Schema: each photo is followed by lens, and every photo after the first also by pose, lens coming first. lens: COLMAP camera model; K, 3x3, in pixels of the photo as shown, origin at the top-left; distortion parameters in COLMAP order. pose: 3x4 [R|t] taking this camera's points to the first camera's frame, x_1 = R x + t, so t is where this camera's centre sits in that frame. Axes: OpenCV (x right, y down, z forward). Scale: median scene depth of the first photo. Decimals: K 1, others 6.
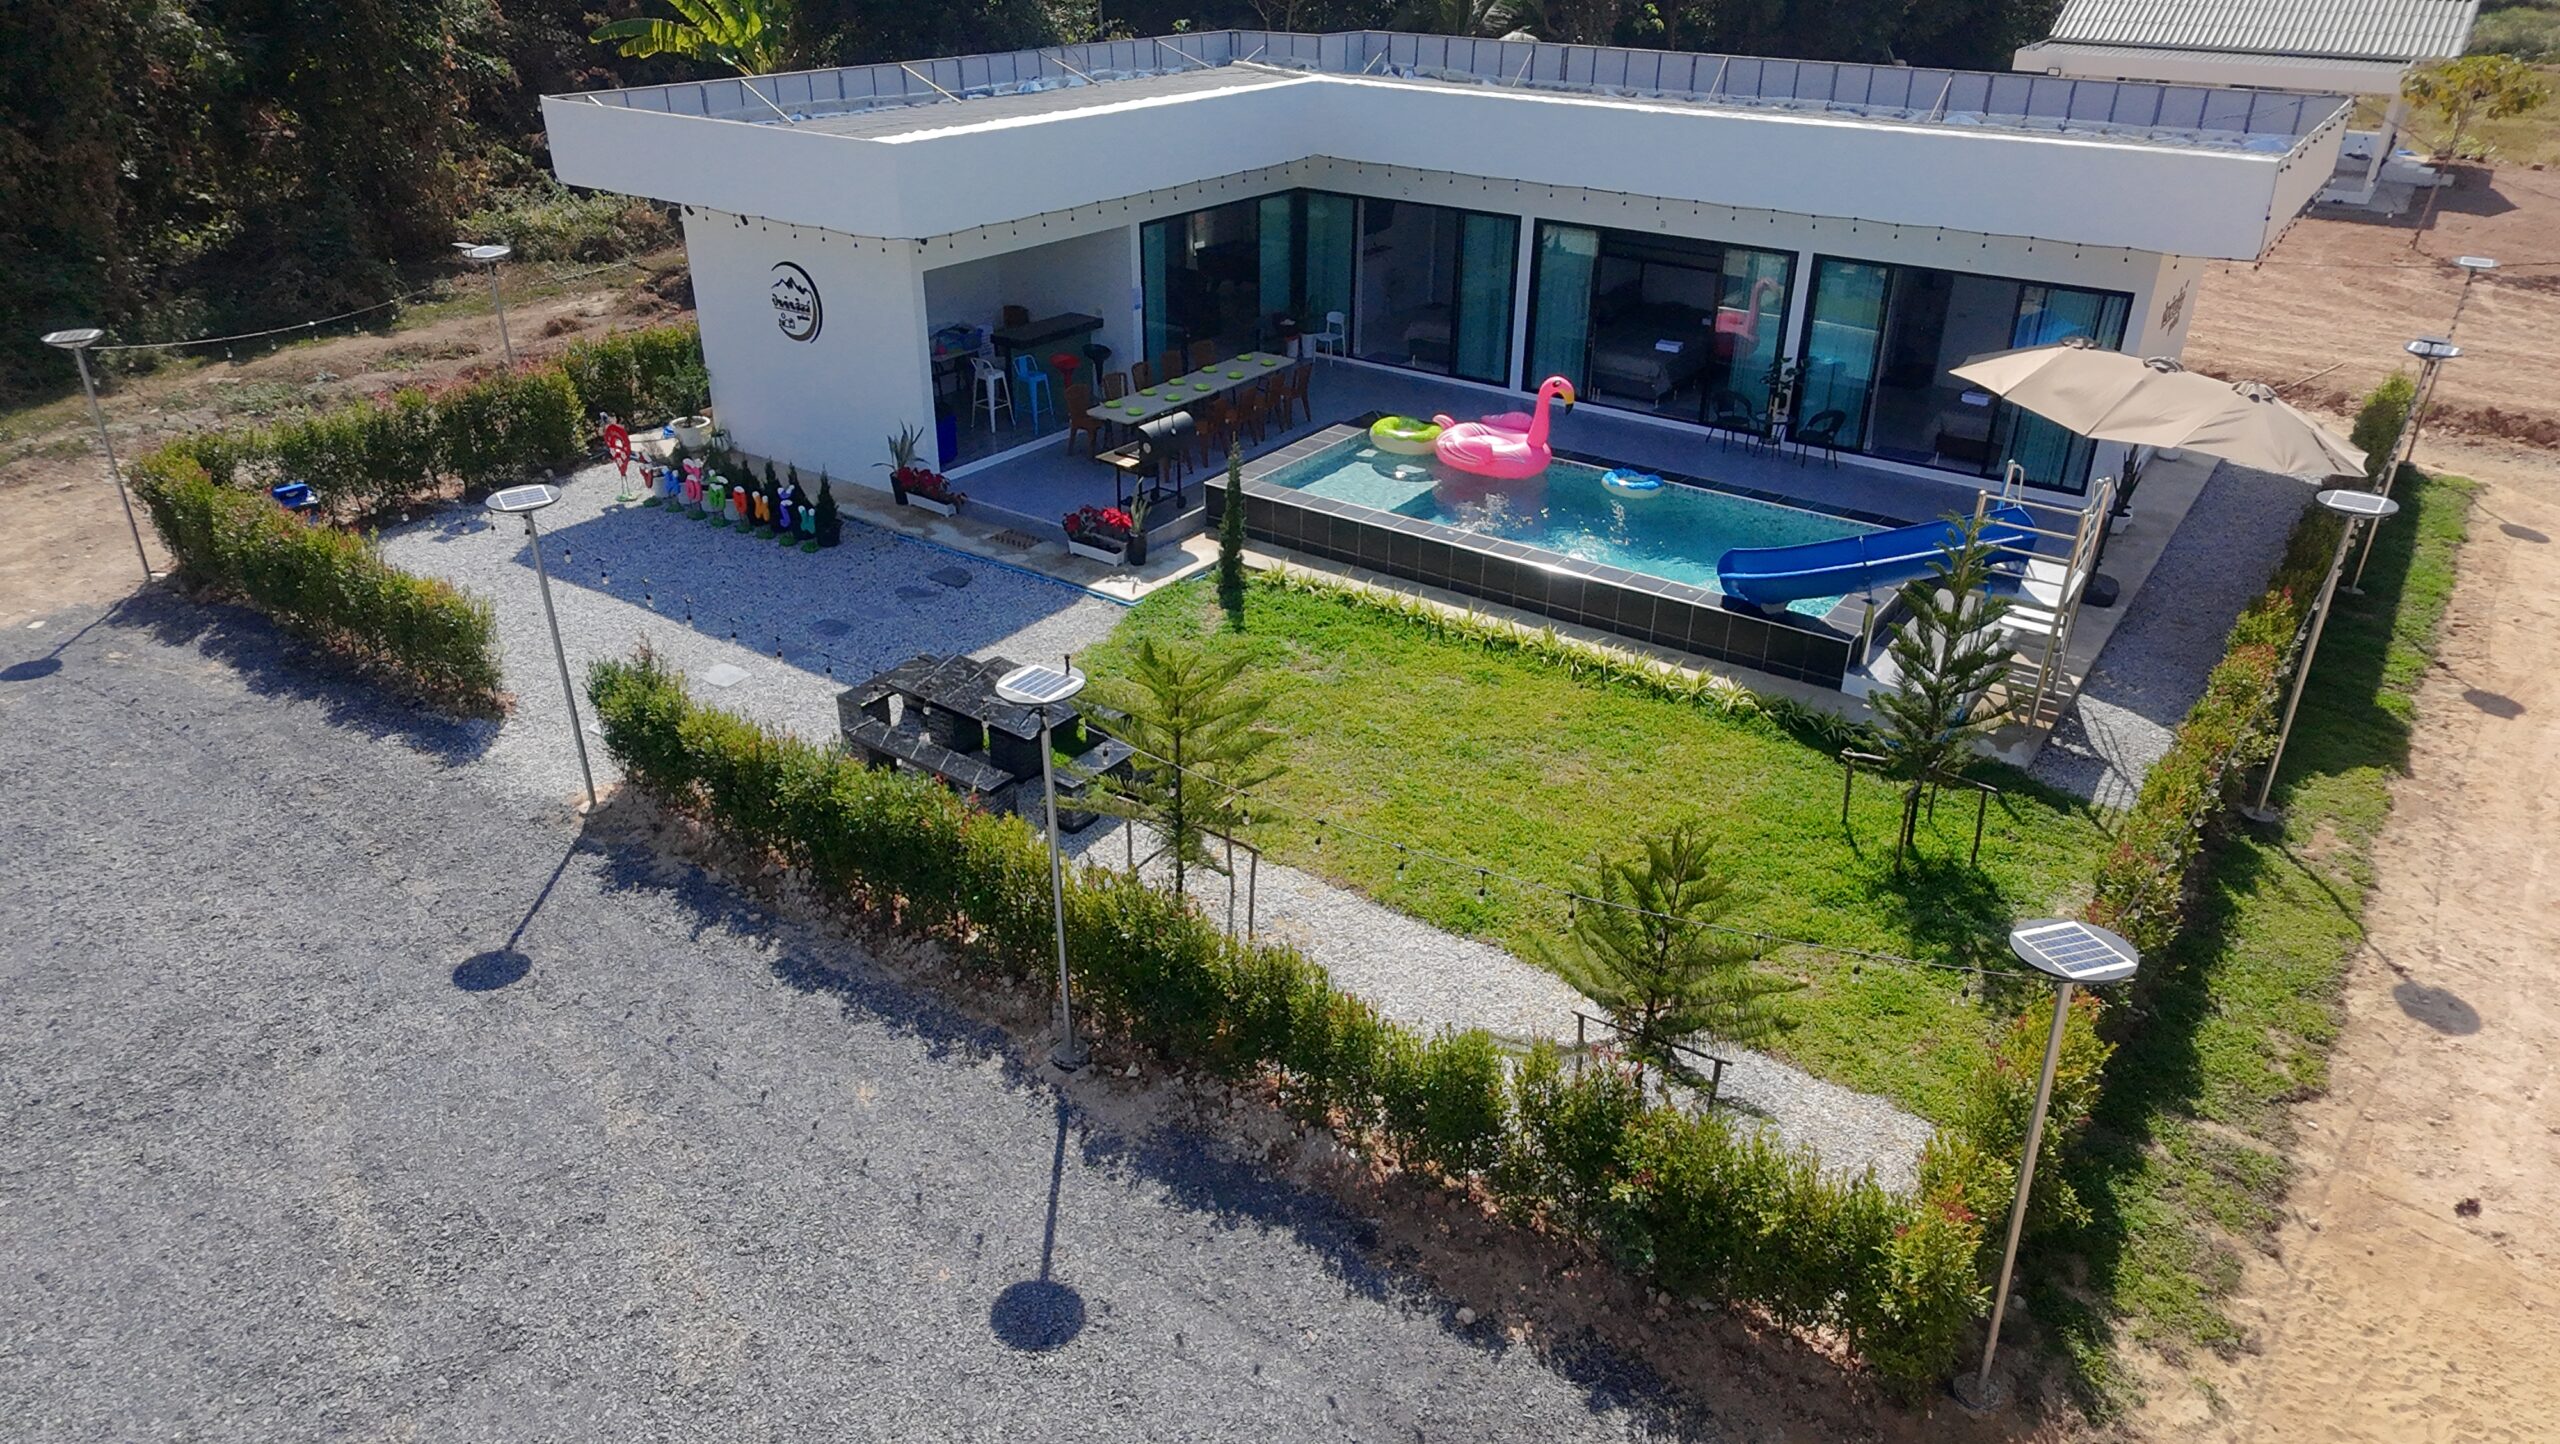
lens RADIAL K [[1639.3, 0, 1269.2], [0, 1639.3, 703.1], [0, 0, 1]] dist [0.003451, -0.000117]
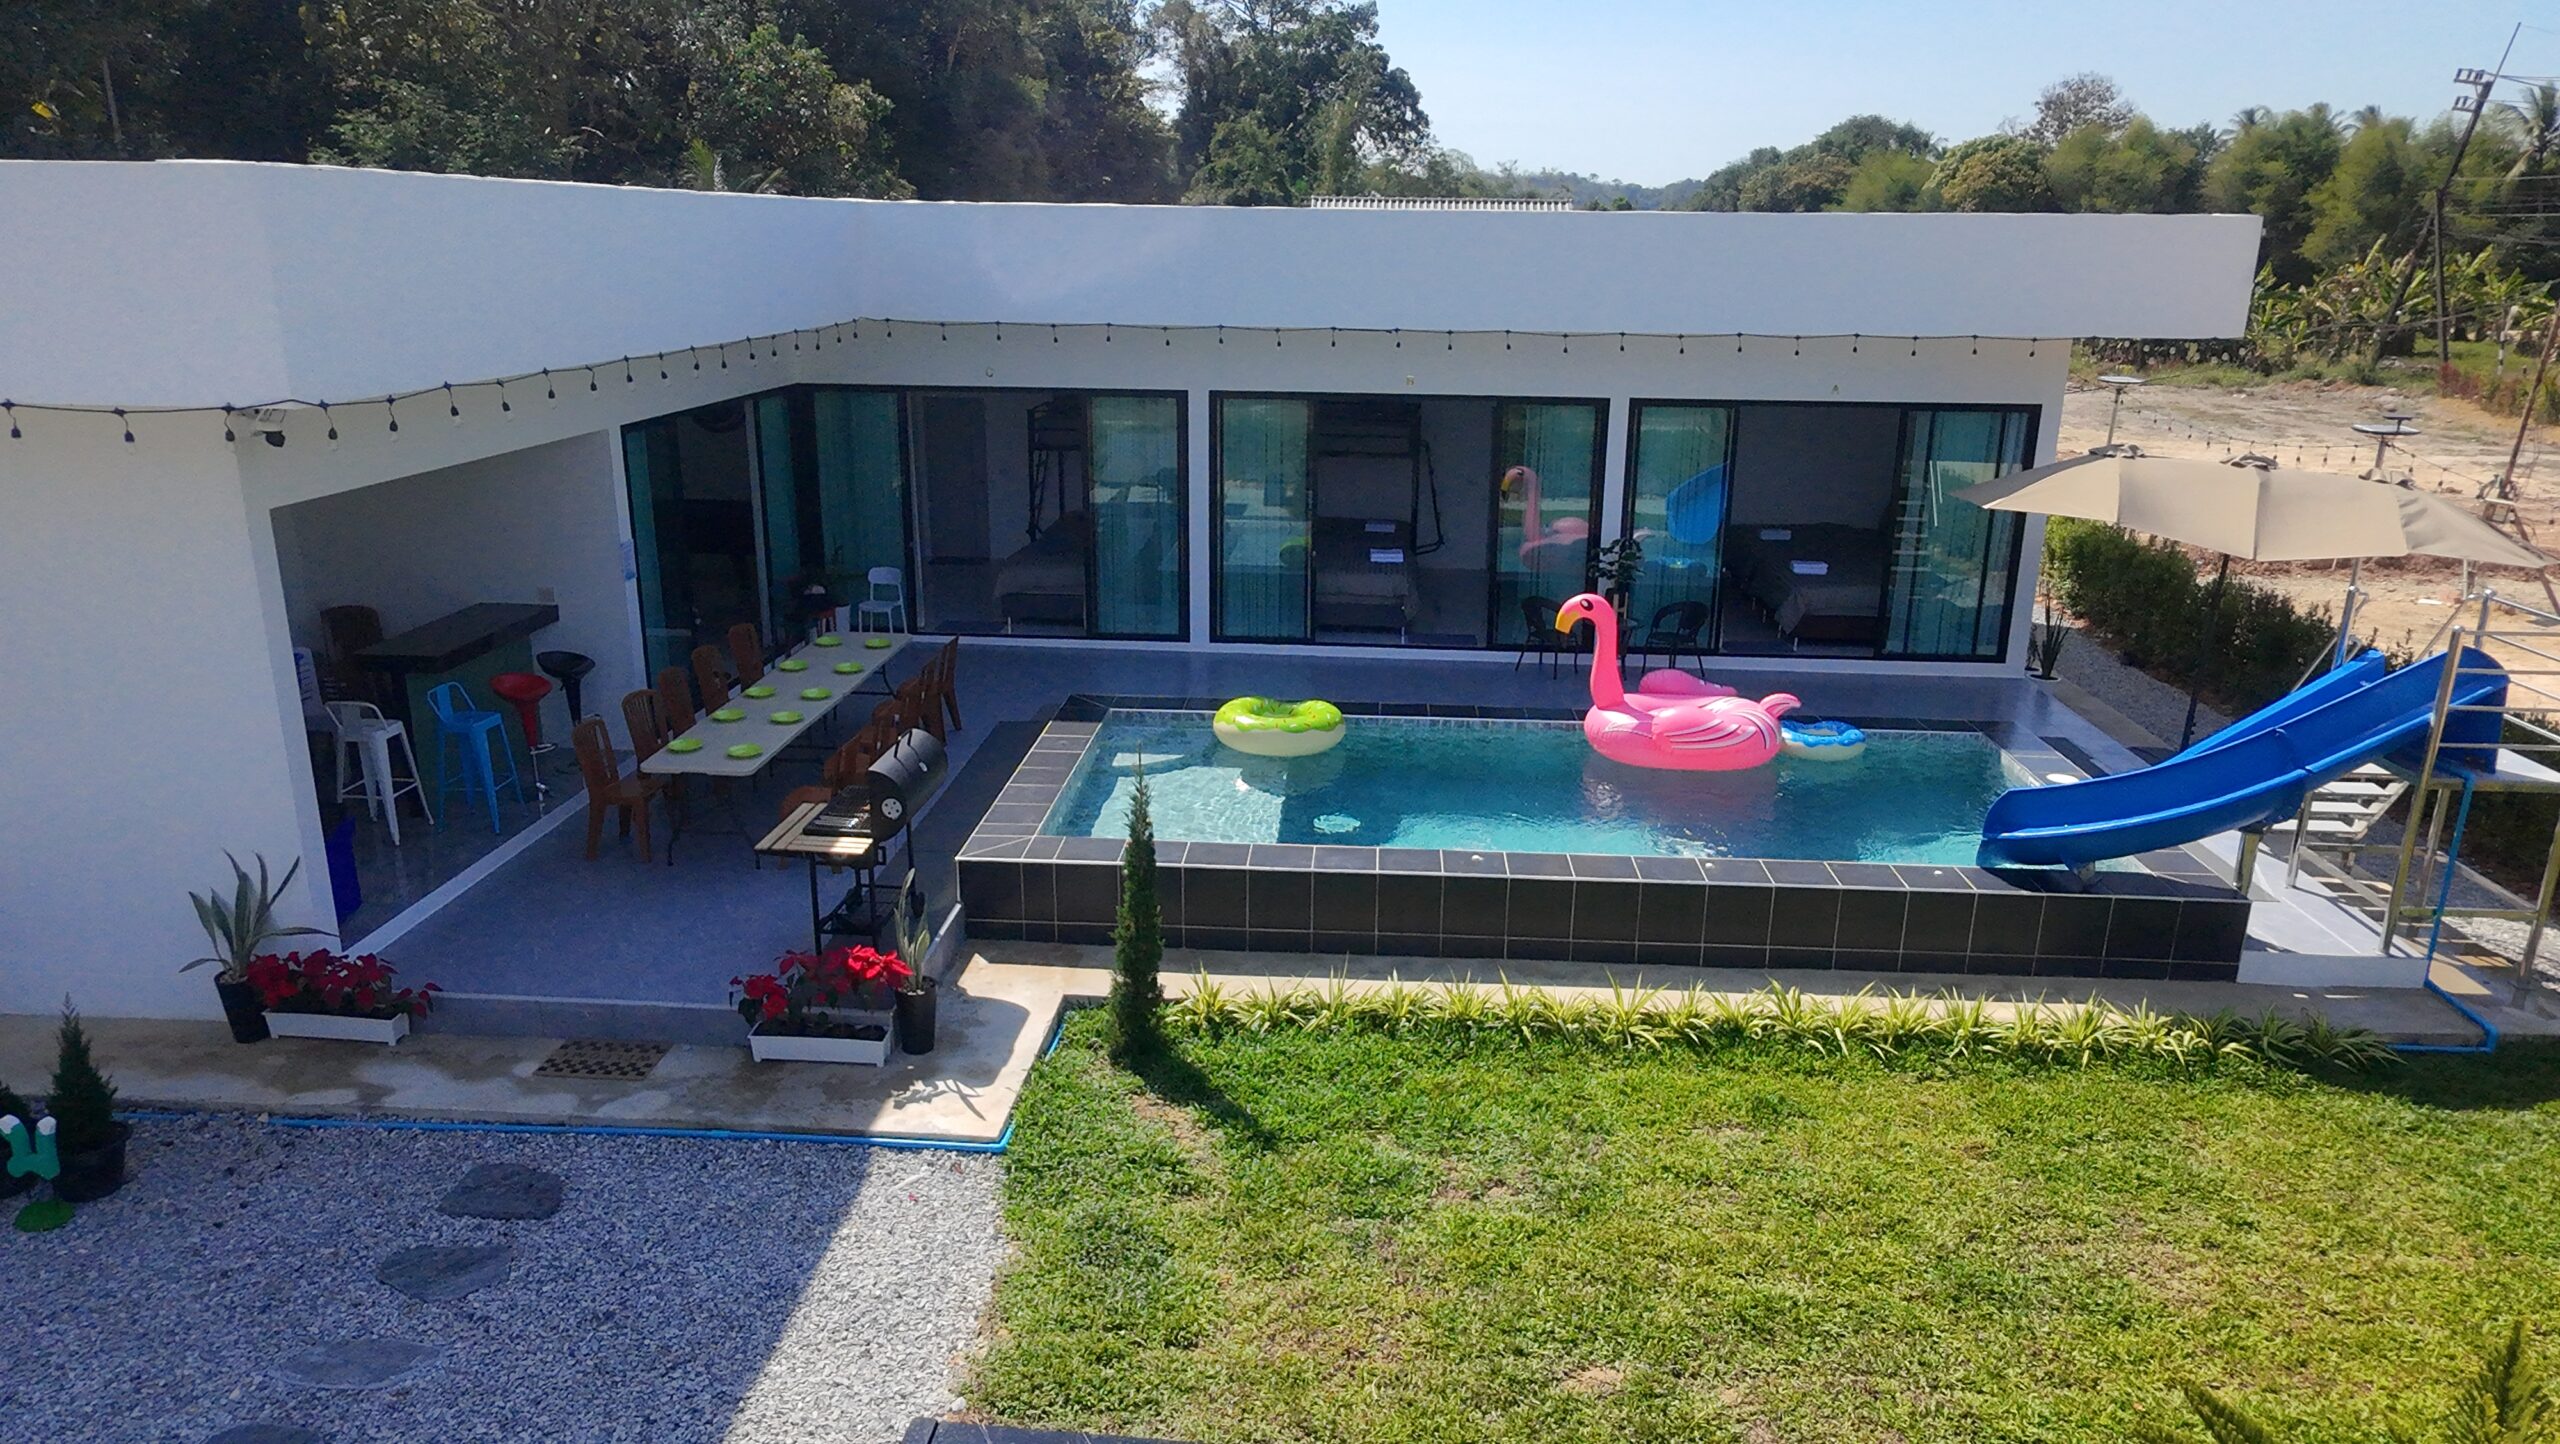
lens RADIAL K [[1639.3, 0, 1276.6], [0, 1639.3, 721.1], [0, 0, 1]] dist [0.003451, -0.000117]
pose [[0.851589, -0.149418, 0.502464, -0.221025], [0.232734, 0.966637, -0.106994, -0.103878], [-0.469713, 0.208055, 0.857953, 0.534115]]
